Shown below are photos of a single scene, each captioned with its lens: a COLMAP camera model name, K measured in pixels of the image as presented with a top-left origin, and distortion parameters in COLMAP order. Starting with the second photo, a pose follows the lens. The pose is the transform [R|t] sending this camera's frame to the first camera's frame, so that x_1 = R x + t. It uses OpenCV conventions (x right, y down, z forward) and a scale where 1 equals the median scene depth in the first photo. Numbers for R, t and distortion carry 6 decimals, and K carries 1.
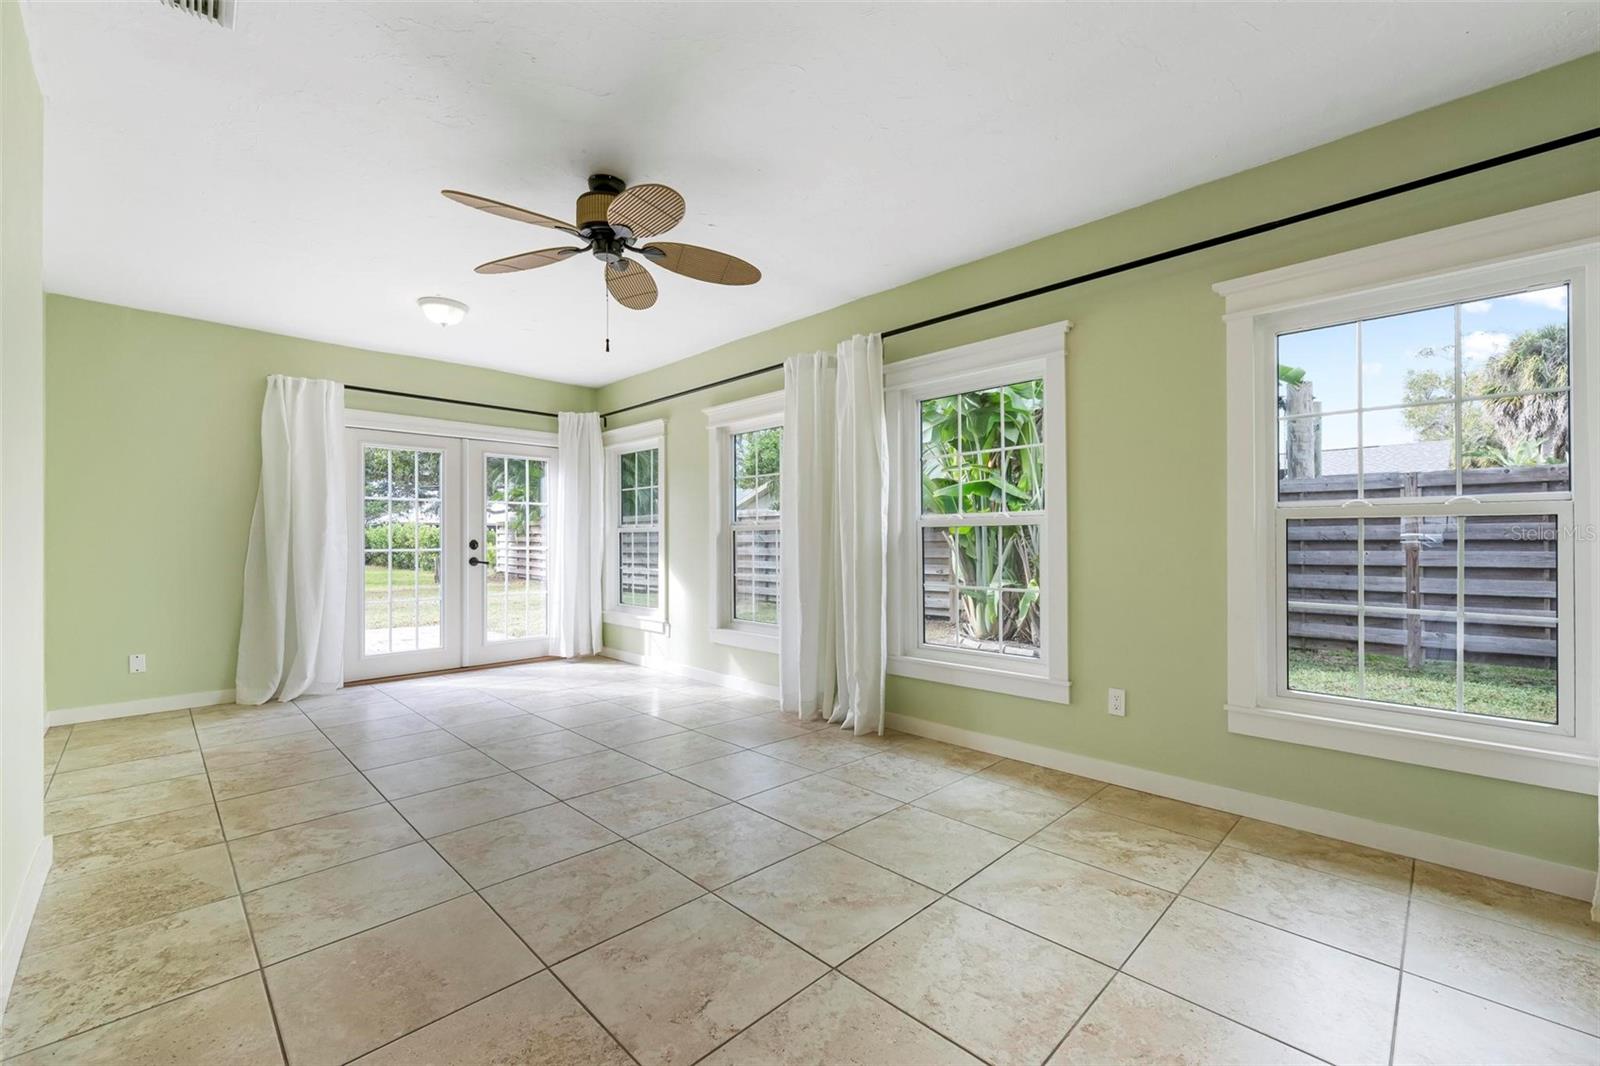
lens RADIAL K [[676.3, 0, 793.3], [0, 676.3, 535.0], [0, 0, 1]] dist [-0.002312, -0.000289]
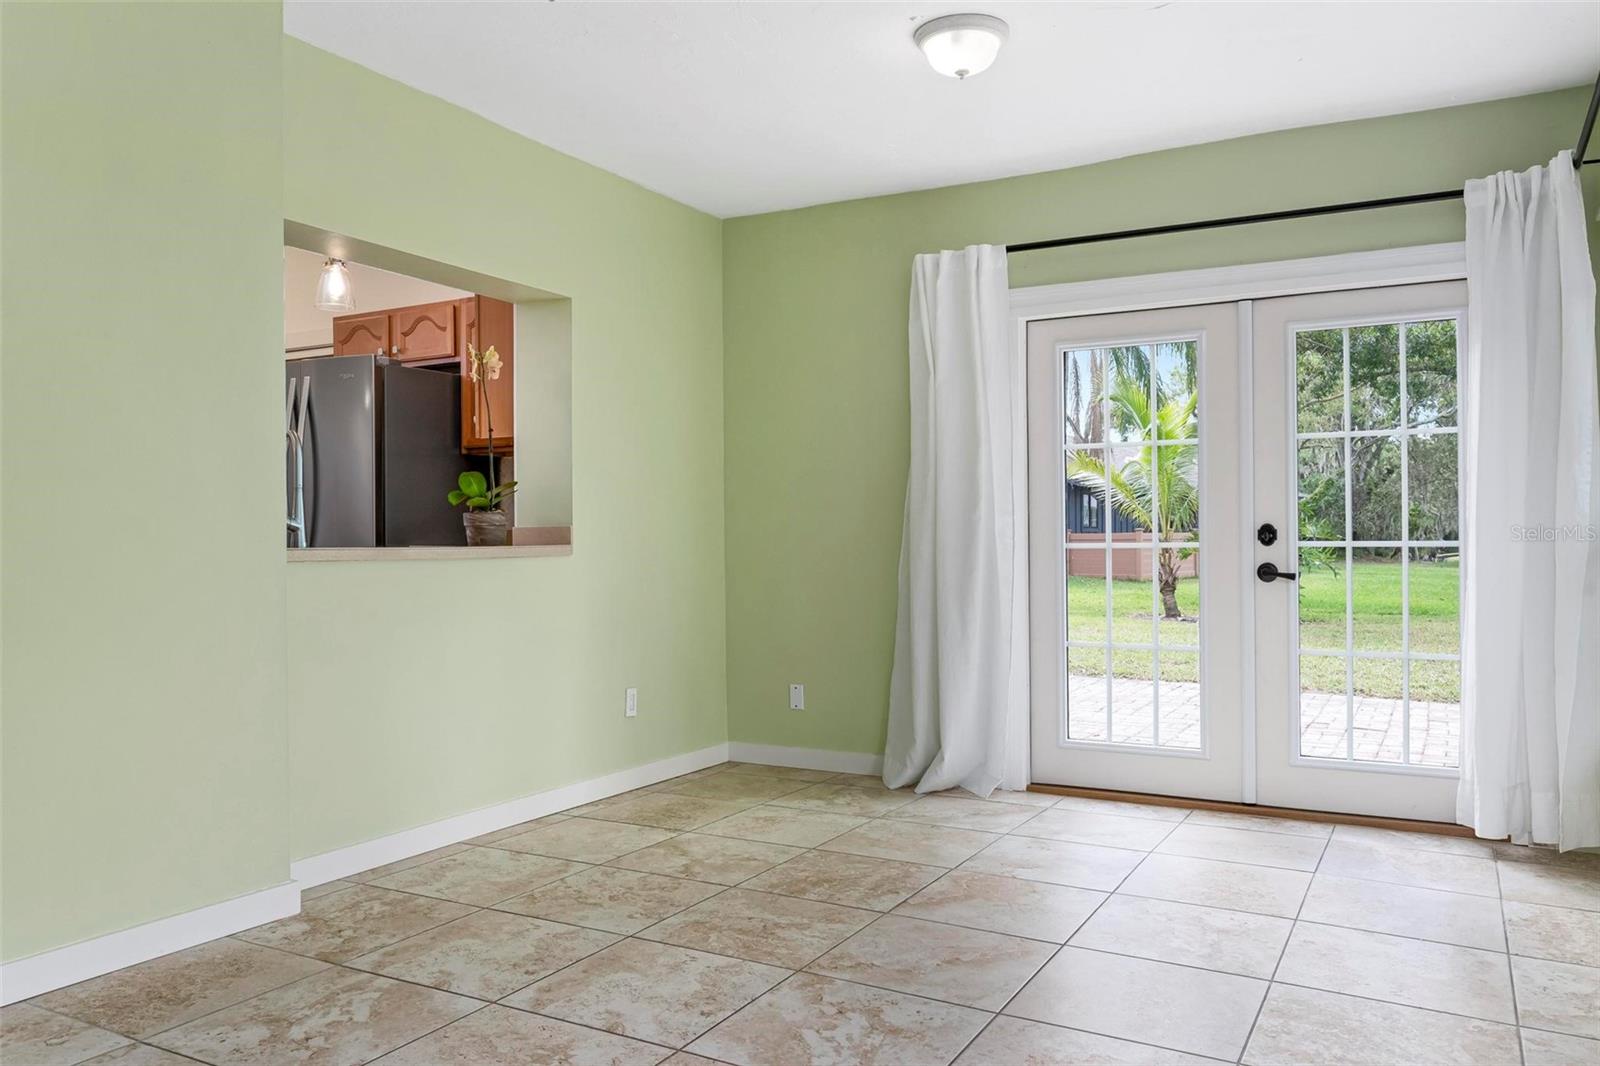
lens RADIAL K [[1177.3, 0, 803.2], [0, 1177.3, 540.1], [0, 0, 1]] dist [-0.005801, -0.002770]
pose [[0.282918, 0.001644, -0.959143, 0.249420], [0.010710, 0.999931, 0.004873, 0.014574], [0.959084, -0.011651, 0.282881, 0.651627]]
